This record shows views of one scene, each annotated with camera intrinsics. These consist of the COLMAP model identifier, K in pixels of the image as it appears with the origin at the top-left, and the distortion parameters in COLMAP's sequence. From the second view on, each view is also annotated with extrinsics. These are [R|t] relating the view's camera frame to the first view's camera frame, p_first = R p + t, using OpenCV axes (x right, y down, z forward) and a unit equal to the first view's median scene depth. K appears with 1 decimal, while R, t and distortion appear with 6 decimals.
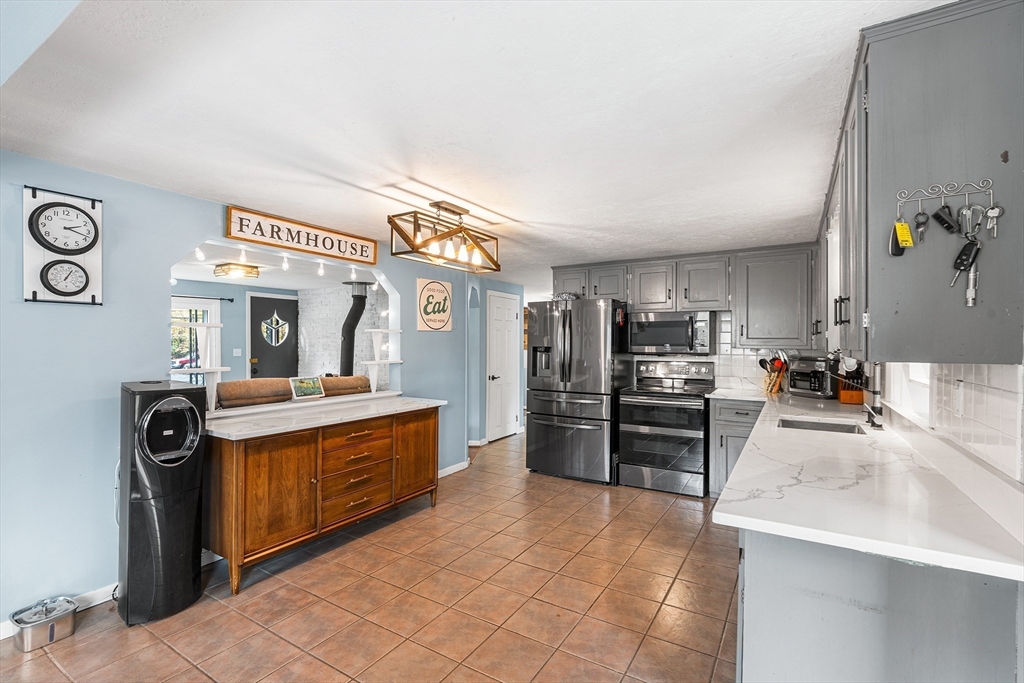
lens RADIAL K [[466.4, 0, 508.8], [0, 466.4, 346.5], [0, 0, 1]] dist [-0.008523, 0.000389]
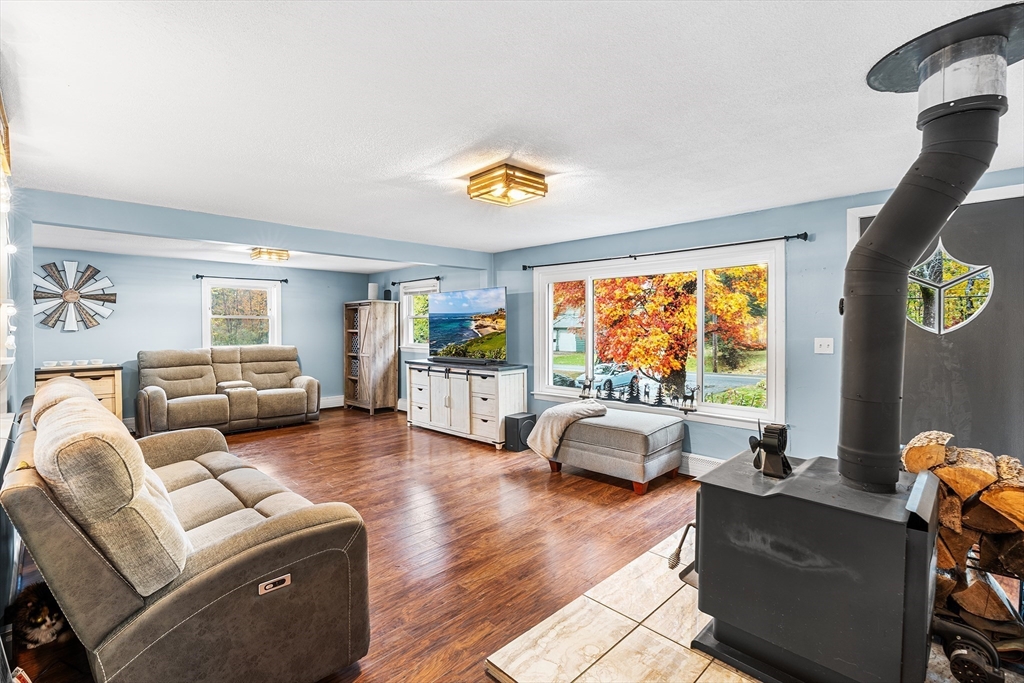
lens RADIAL K [[471.3, 0, 509.8], [0, 471.3, 329.3], [0, 0, 1]] dist [-0.008045, 0.000967]
pose [[-0.229615, 0.006000, -0.973263, -0.081728], [-0.006018, 0.999953, 0.007584, -0.008277], [0.973263, 0.007599, -0.229568, 1.360778]]
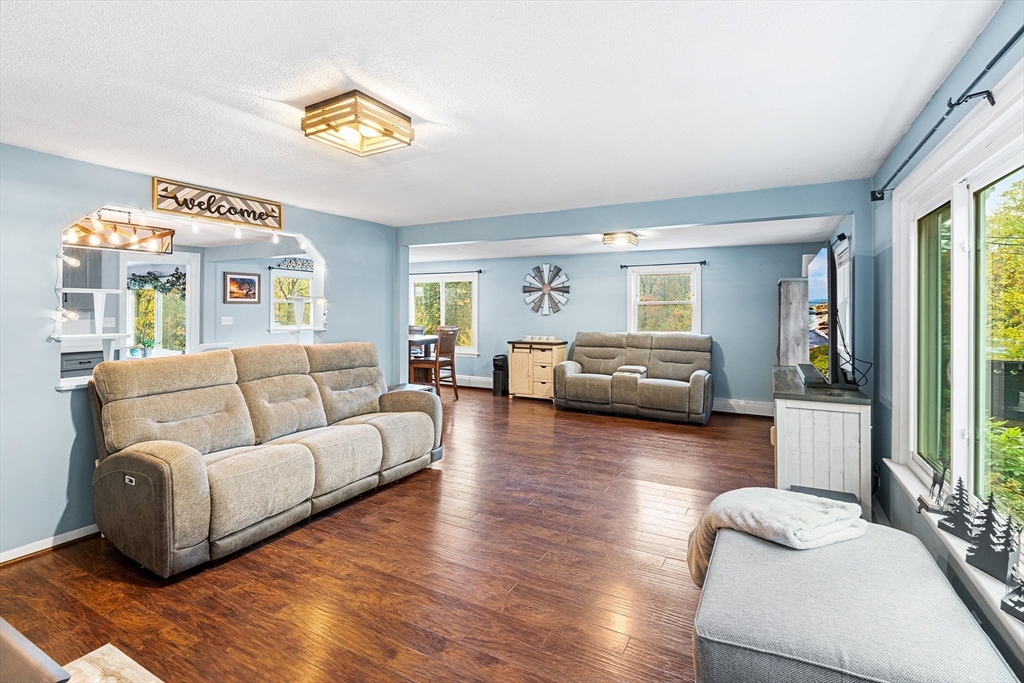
lens RADIAL K [[481.3, 0, 513.9], [0, 481.3, 310.1], [0, 0, 1]] dist [-0.005083, -0.000272]
pose [[-0.998376, -0.008728, -0.056288, -0.837628], [-0.009159, 0.999931, 0.007398, -0.016483], [0.056219, 0.007902, -0.998387, 1.701441]]
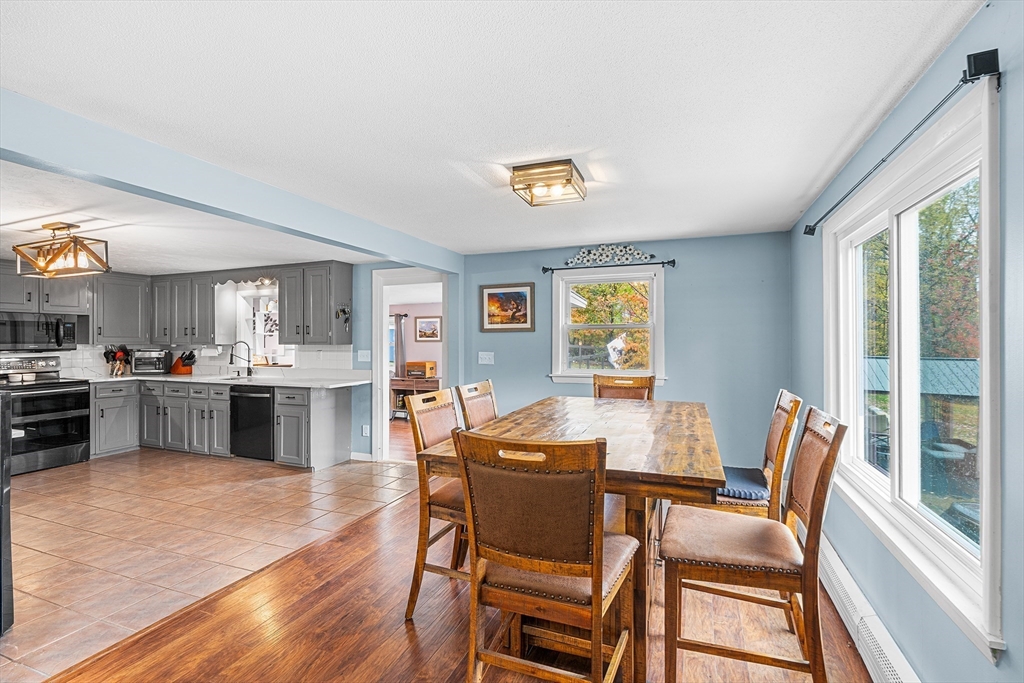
lens RADIAL K [[467.0, 0, 510.0], [0, 467.0, 339.2], [0, 0, 1]] dist [0.000341, 0.000858]
pose [[-0.170673, -0.002357, 0.985325, -1.027670], [0.009452, 0.999947, 0.004030, -0.005036], [-0.985282, 0.010001, -0.170642, 0.061502]]
